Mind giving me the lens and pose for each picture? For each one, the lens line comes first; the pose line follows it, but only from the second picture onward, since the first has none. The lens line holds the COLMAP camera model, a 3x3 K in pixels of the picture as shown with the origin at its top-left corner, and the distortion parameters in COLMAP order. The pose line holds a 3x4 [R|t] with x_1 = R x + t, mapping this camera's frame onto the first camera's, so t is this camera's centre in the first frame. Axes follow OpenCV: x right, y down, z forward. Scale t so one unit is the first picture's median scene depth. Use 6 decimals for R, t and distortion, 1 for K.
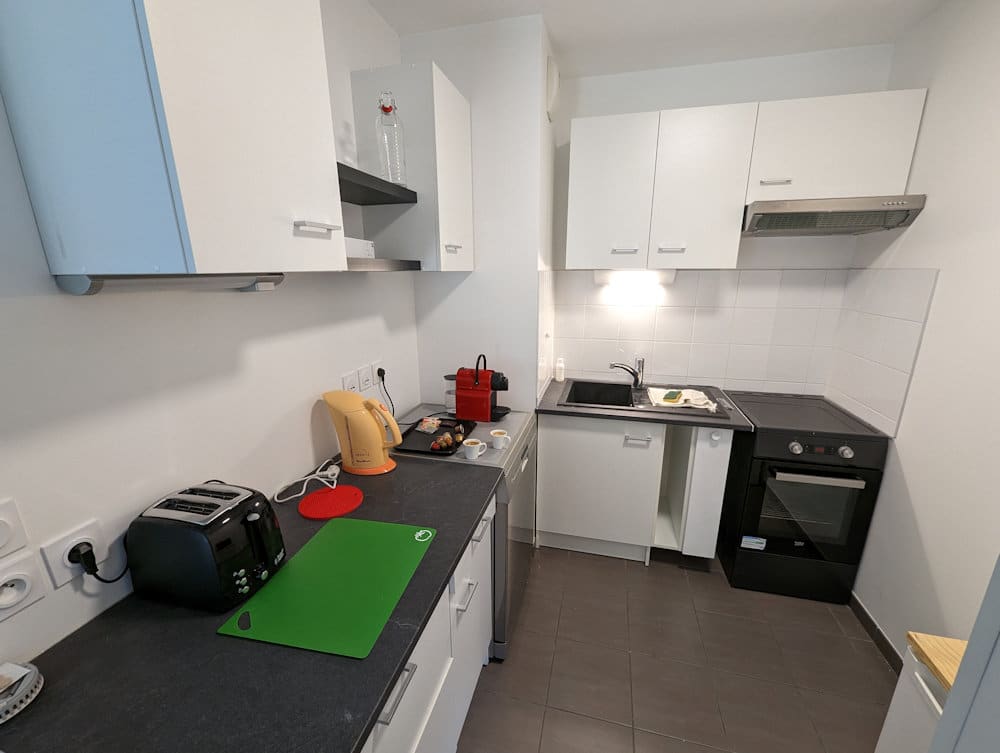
lens RADIAL K [[415.8, 0, 501.7], [0, 415.8, 382.1], [0, 0, 1]] dist [-0.000713, 0.000030]
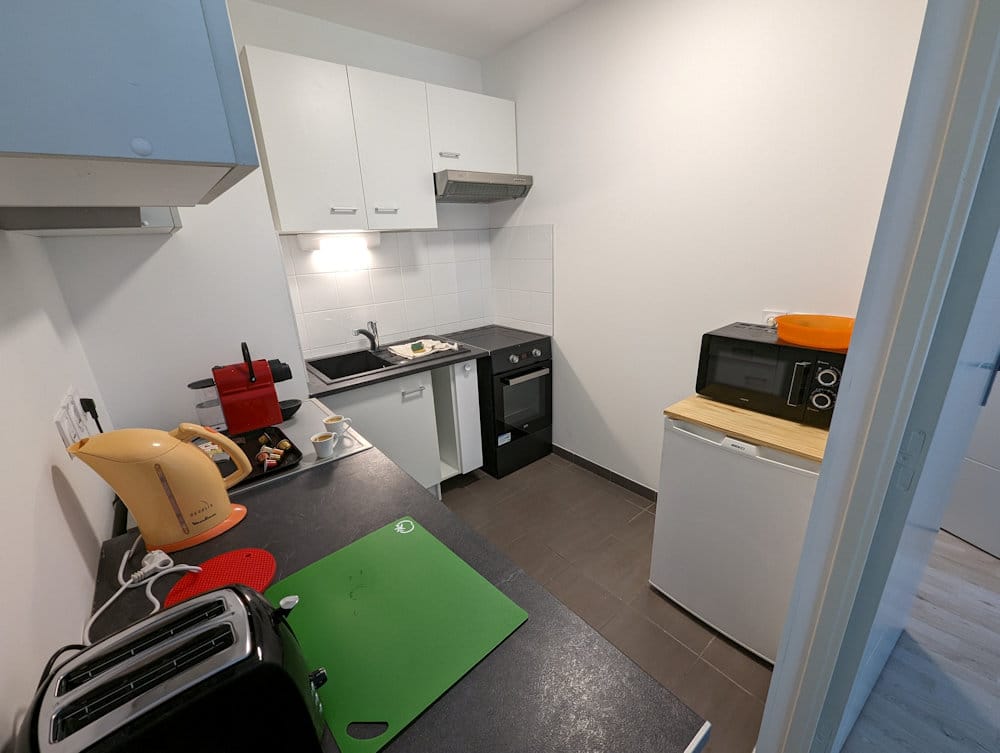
lens RADIAL K [[415.8, 0, 501.7], [0, 415.8, 382.1], [0, 0, 1]] dist [-0.000713, 0.000030]
pose [[0.591695, -0.283809, 0.754552, -0.348027], [0.249630, 0.954480, 0.163256, -0.002728], [-0.766539, 0.091761, 0.635609, 0.153301]]
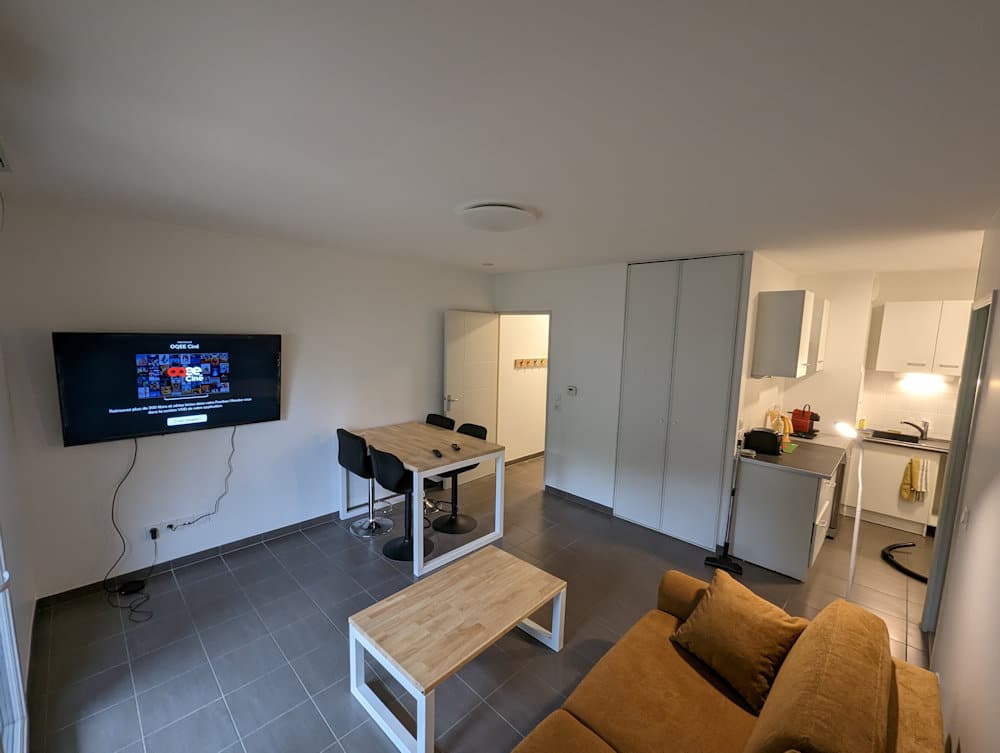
lens RADIAL K [[415.8, 0, 501.7], [0, 415.8, 382.1], [0, 0, 1]] dist [-0.000713, 0.000030]
pose [[0.868554, 0.089581, -0.487432, -0.472467], [-0.157410, 0.982464, -0.099931, 0.290255], [0.469933, 0.163522, 0.867424, -1.722273]]
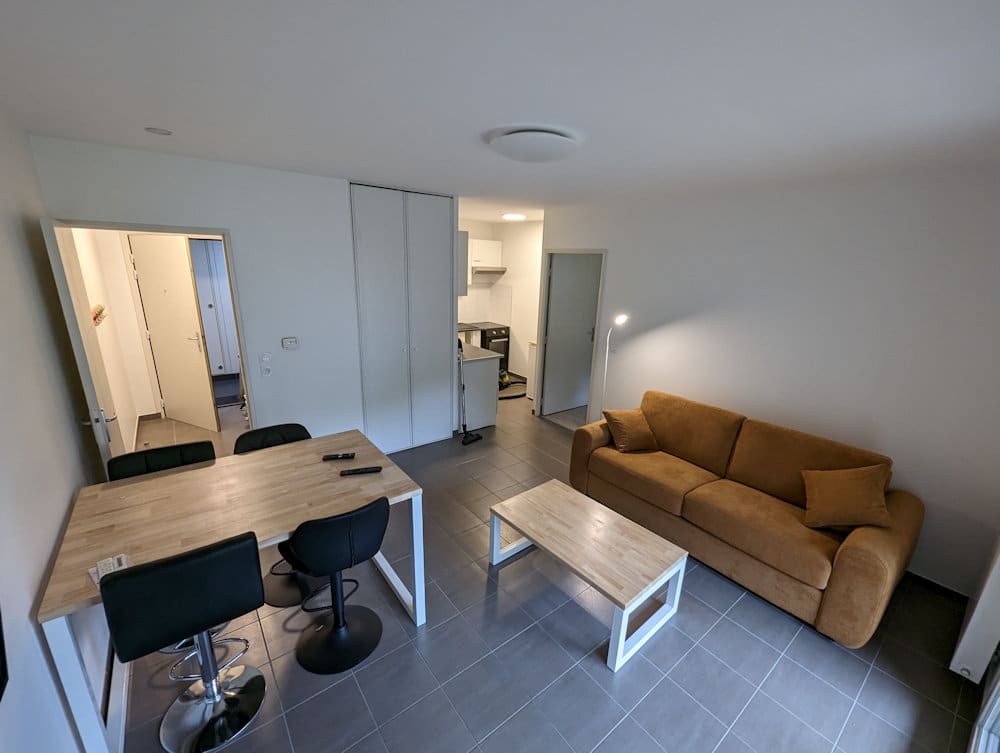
lens RADIAL K [[415.8, 0, 501.7], [0, 415.8, 382.1], [0, 0, 1]] dist [-0.000713, 0.000030]
pose [[0.610601, -0.199745, 0.766334, -2.090767], [0.168860, 0.978254, 0.120437, 0.143405], [-0.773726, 0.055864, 0.631052, -1.322235]]
